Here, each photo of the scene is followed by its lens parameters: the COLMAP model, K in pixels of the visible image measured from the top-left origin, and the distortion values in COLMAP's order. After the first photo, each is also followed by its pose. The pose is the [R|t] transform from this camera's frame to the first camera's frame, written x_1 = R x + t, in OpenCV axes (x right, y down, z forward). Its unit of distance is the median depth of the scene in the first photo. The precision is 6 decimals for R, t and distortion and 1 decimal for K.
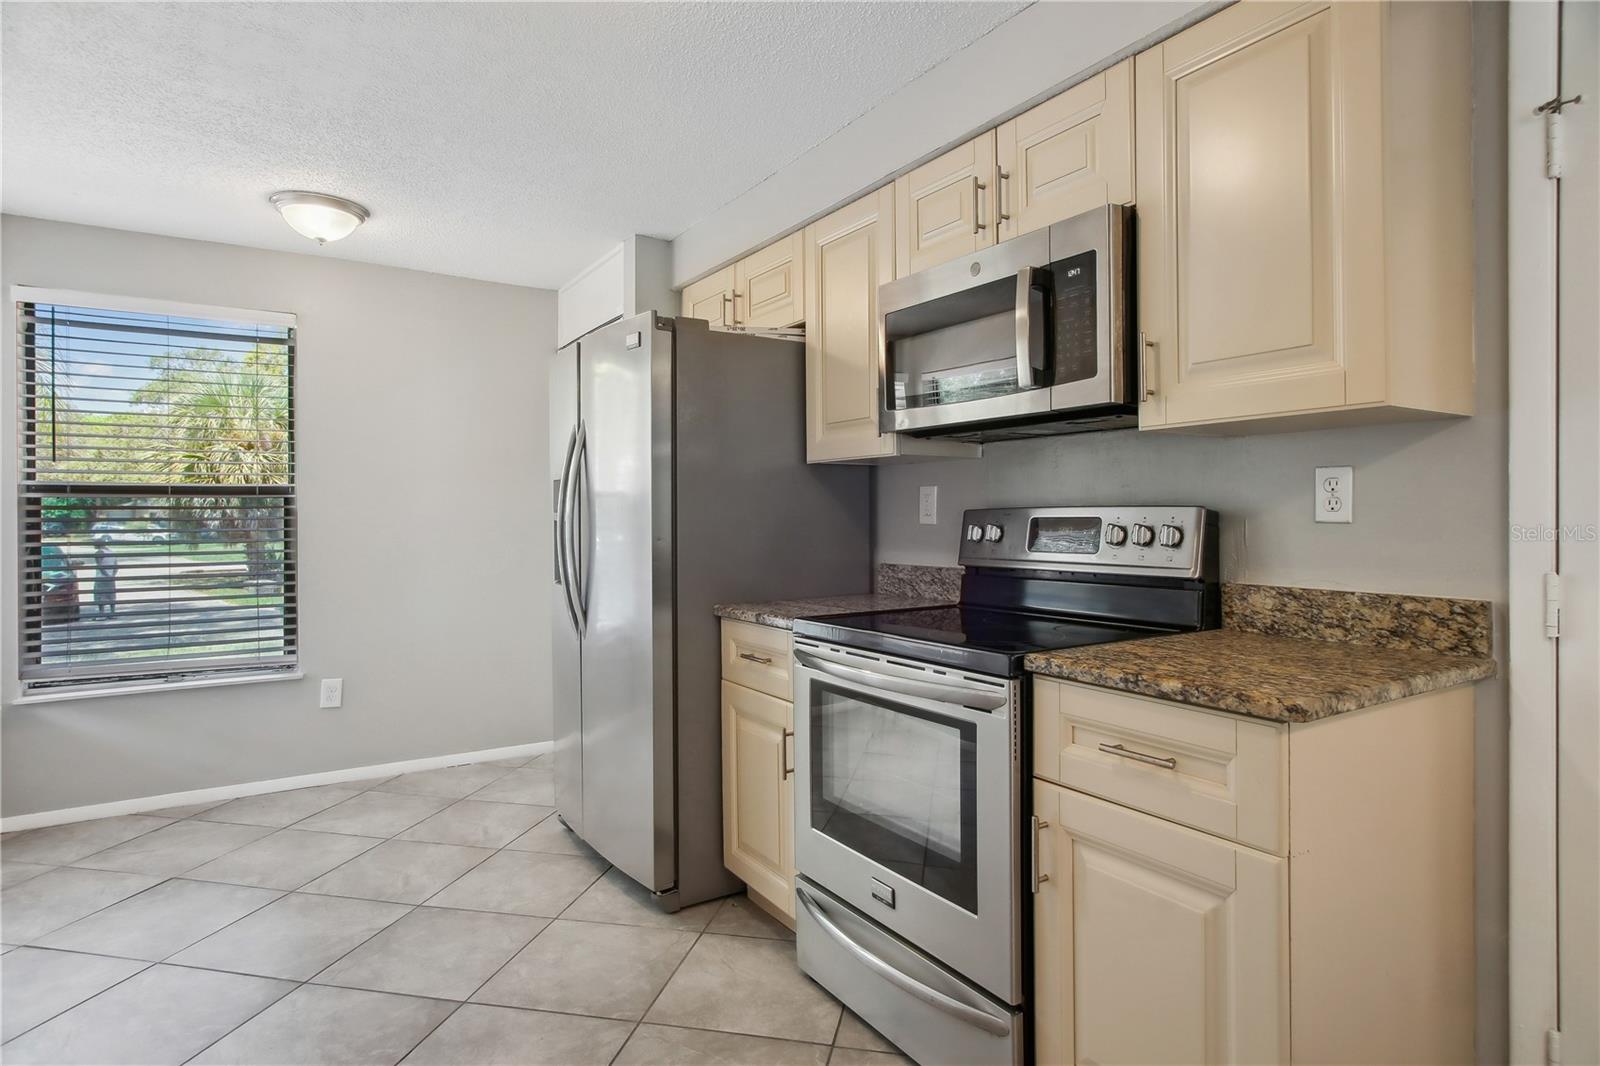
lens RADIAL K [[842.6, 0, 800.0], [0, 842.6, 533.0], [0, 0, 1]] dist [0.002288, 0.000234]
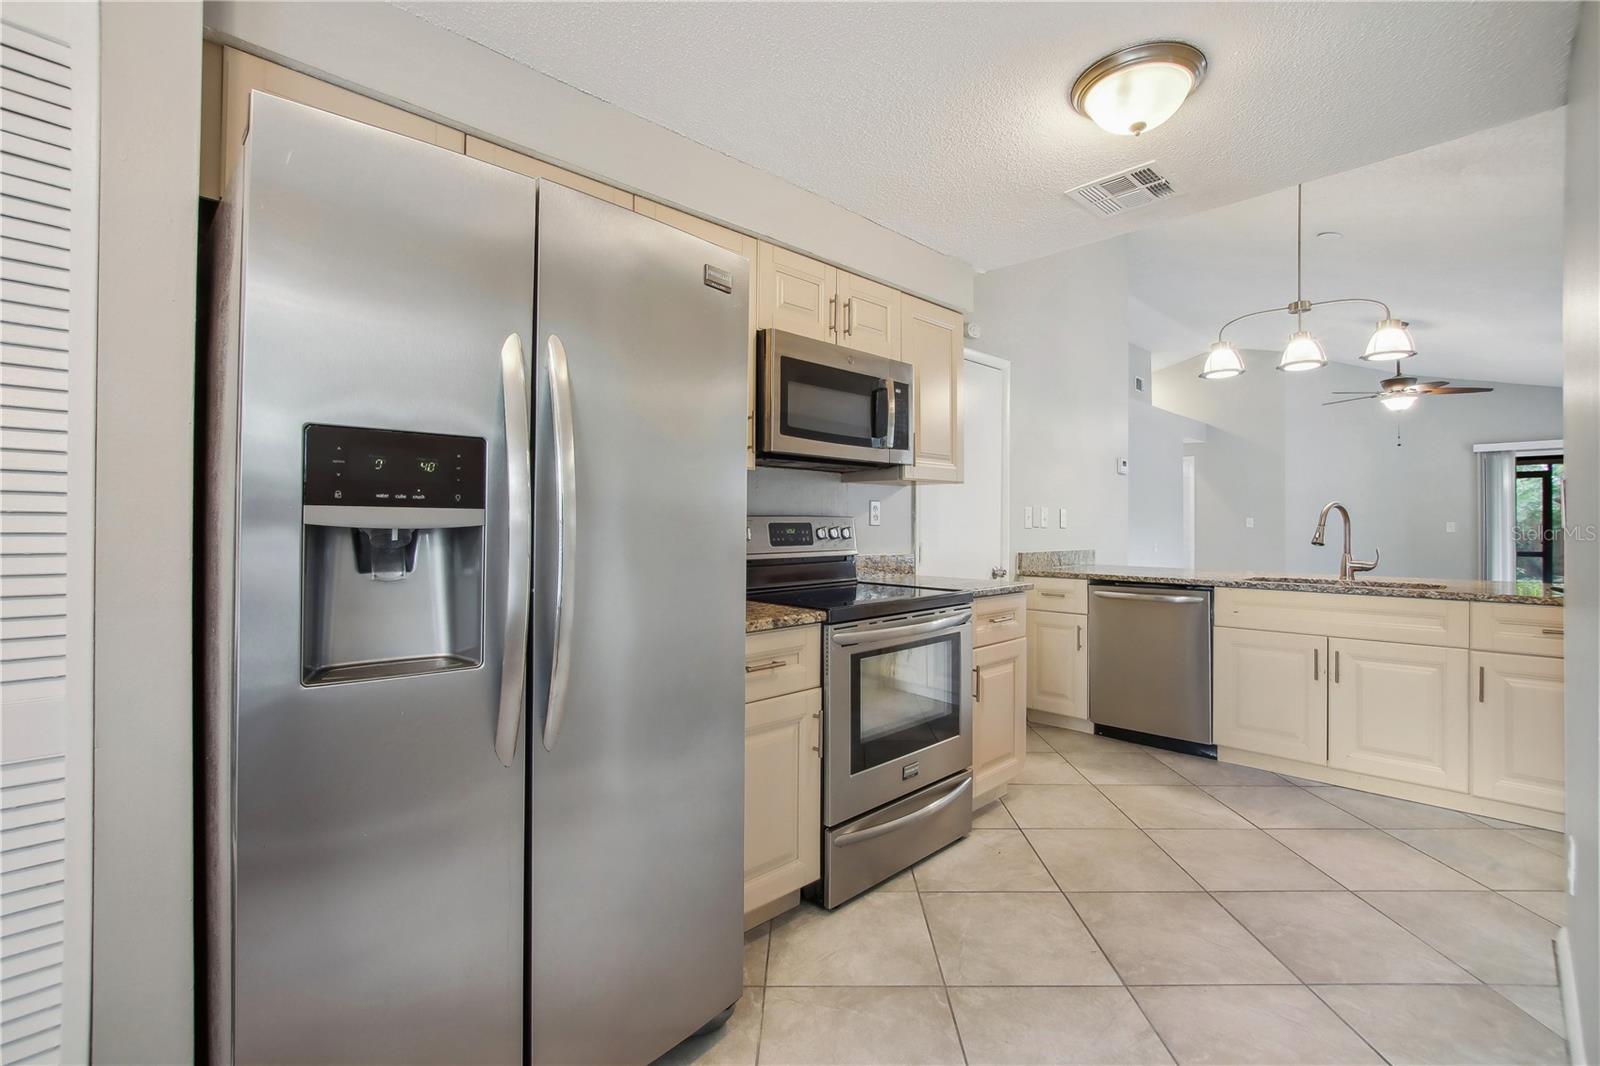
lens RADIAL K [[702.7, 0, 800.0], [0, 702.7, 533.0], [0, 0, 1]] dist [-0.001323, -0.000118]
pose [[-0.178478, -0.009622, 0.983897, -1.042560], [0.015891, 0.999794, 0.012660, -0.017675], [-0.983816, 0.017895, -0.178288, 1.337396]]
